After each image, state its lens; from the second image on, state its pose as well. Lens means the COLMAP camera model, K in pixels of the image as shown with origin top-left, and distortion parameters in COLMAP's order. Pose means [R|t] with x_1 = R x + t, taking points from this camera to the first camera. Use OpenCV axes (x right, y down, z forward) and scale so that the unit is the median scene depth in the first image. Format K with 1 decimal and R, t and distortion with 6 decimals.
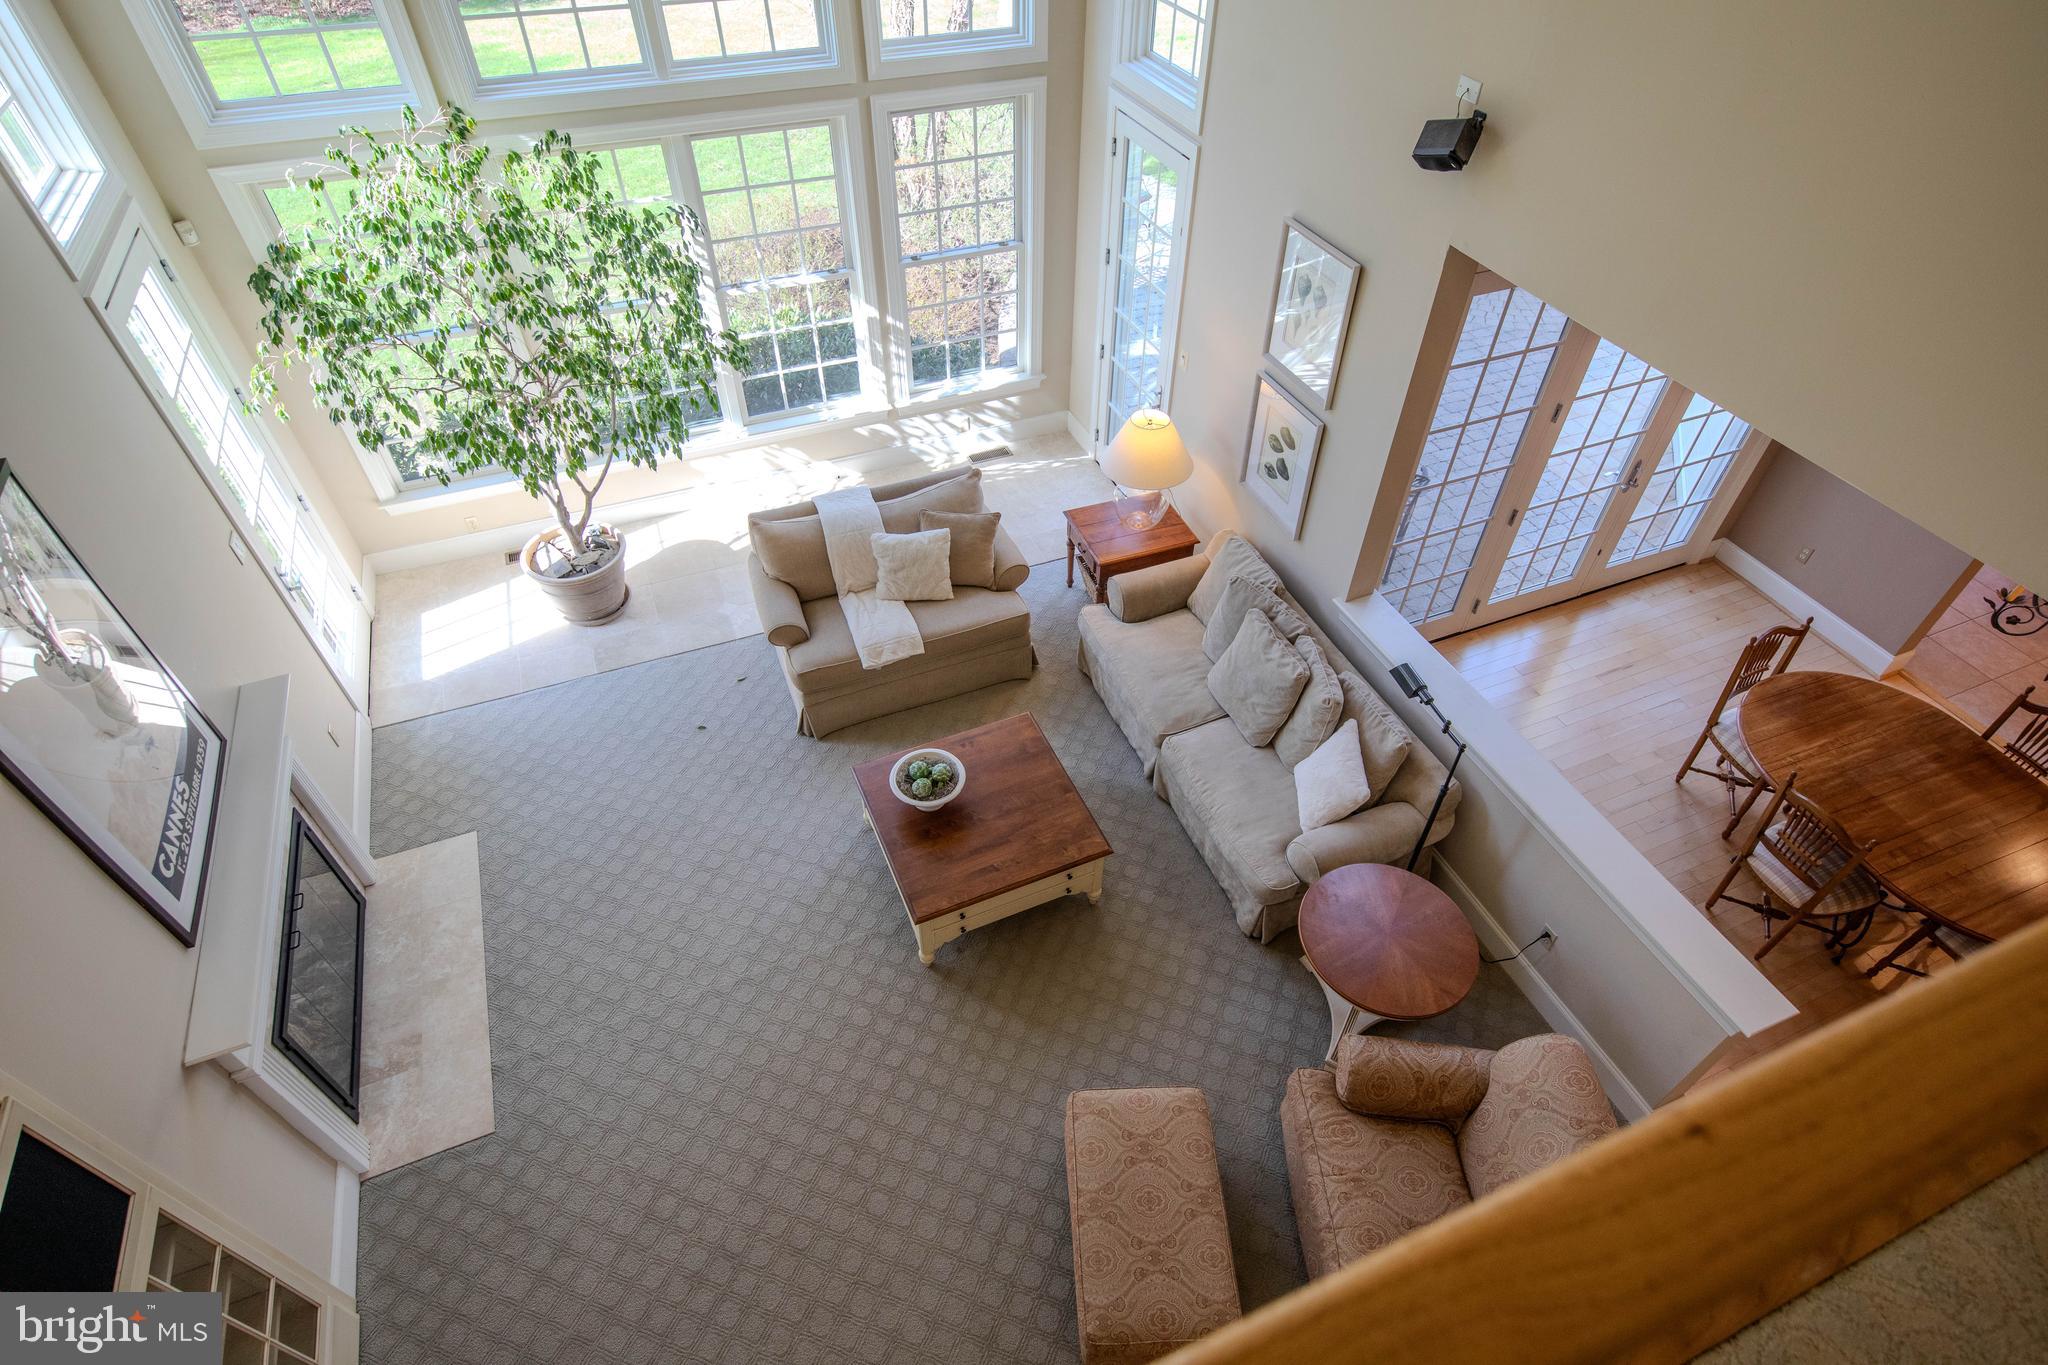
lens RADIAL K [[1033.3, 0, 1024.1], [0, 1033.3, 689.9], [0, 0, 1]] dist [0.015206, -0.002338]
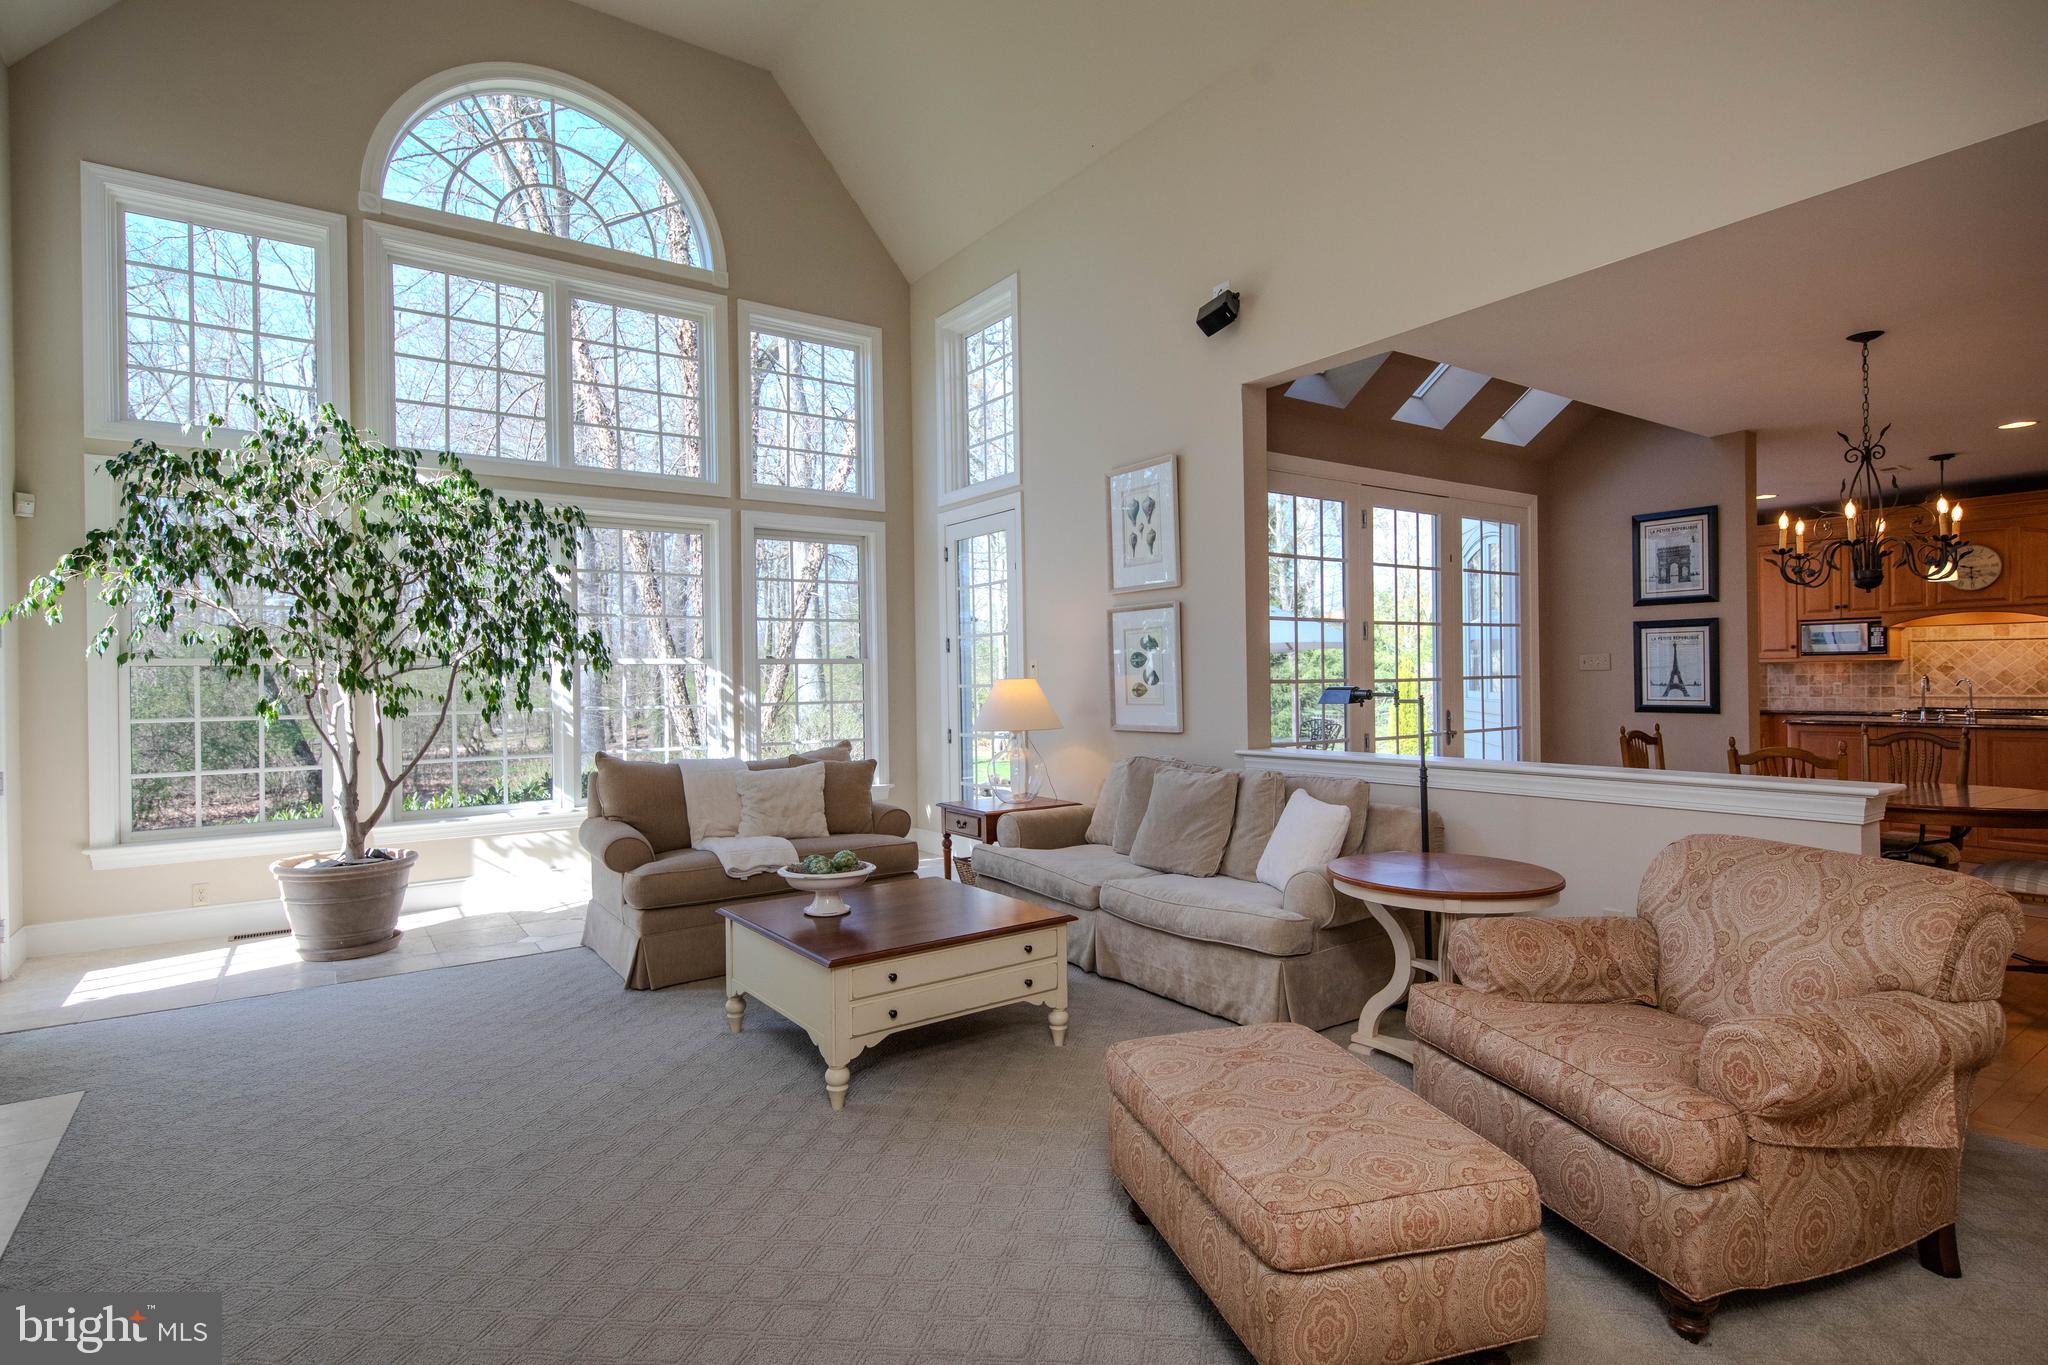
lens RADIAL K [[1033.3, 0, 1021.4], [0, 1033.3, 683.4], [0, 0, 1]] dist [0.015206, -0.002338]
pose [[0.976159, -0.016823, 0.216402, -0.108525], [0.165358, 0.703468, -0.691223, 0.515003], [-0.140603, 0.710528, 0.689479, 0.314869]]
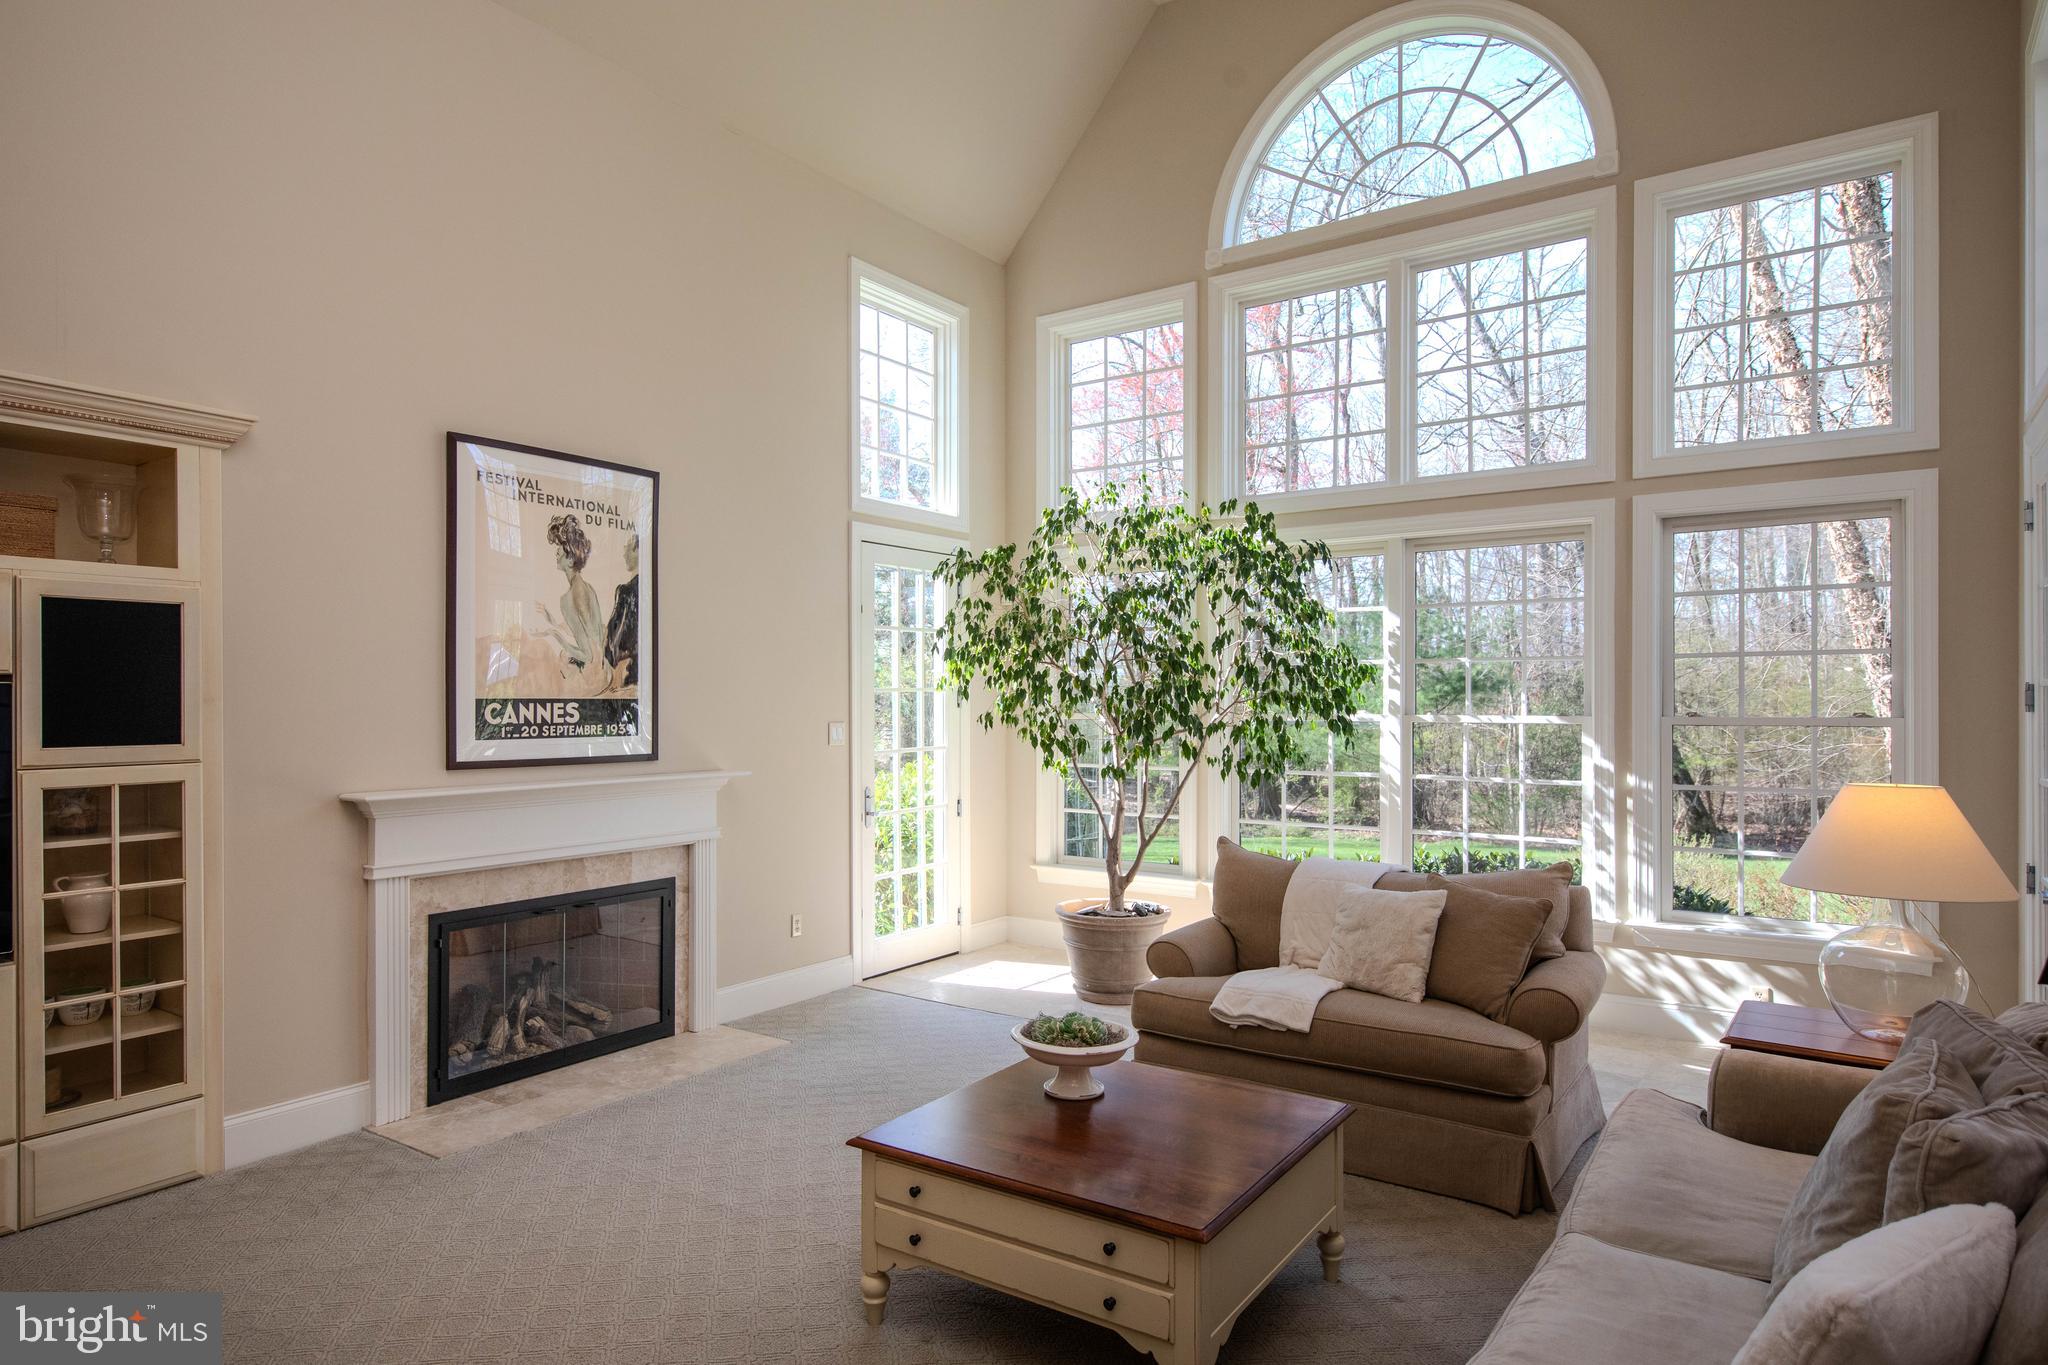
lens RADIAL K [[1205.0, 0, 1011.9], [0, 1205.0, 700.0], [0, 0, 1]] dist [0.016701, -0.002300]
pose [[0.528401, -0.003067, -0.848990, 0.451582], [-0.602078, 0.703684, -0.377268, 0.214077], [0.598578, 0.710506, 0.369981, 0.547004]]
